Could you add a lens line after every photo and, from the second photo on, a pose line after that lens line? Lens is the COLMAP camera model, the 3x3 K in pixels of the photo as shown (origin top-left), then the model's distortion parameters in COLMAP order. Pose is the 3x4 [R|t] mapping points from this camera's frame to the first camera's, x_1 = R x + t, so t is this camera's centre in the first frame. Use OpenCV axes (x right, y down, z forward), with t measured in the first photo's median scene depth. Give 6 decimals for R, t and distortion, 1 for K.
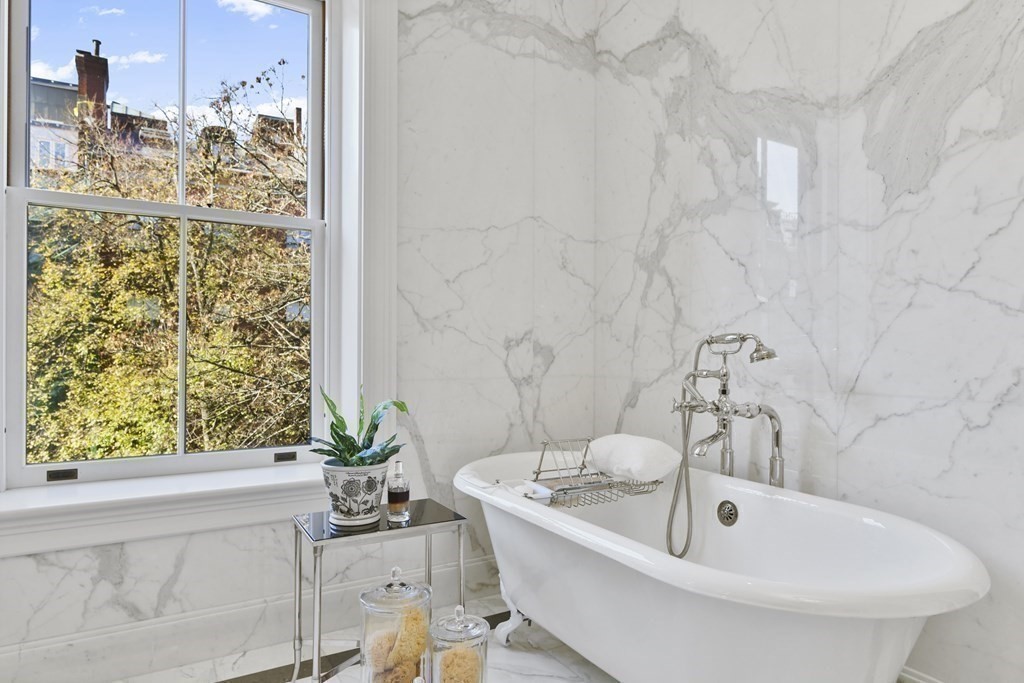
lens RADIAL K [[616.8, 0, 513.5], [0, 616.8, 346.4], [0, 0, 1]] dist [-0.004802, -0.000804]
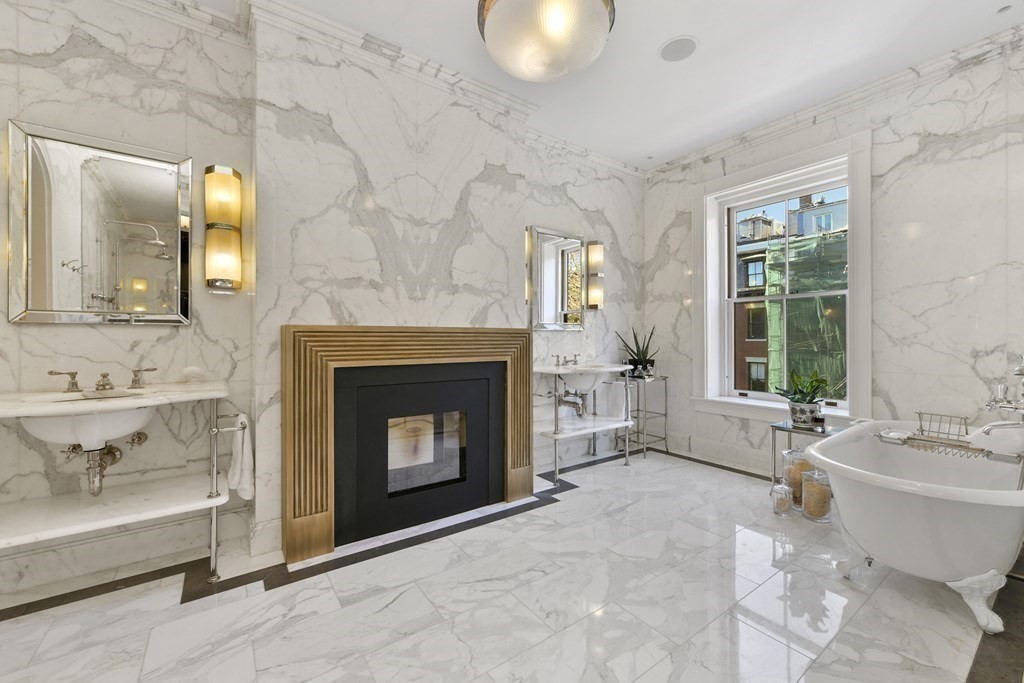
lens RADIAL K [[417.4, 0, 515.6], [0, 417.4, 339.7], [0, 0, 1]] dist [0.002715, 0.002313]
pose [[0.084782, -0.000105, -0.996400, 0.952786], [0.008438, 0.999964, 0.000613, -0.051017], [0.996364, -0.008459, 0.084780, -0.197347]]
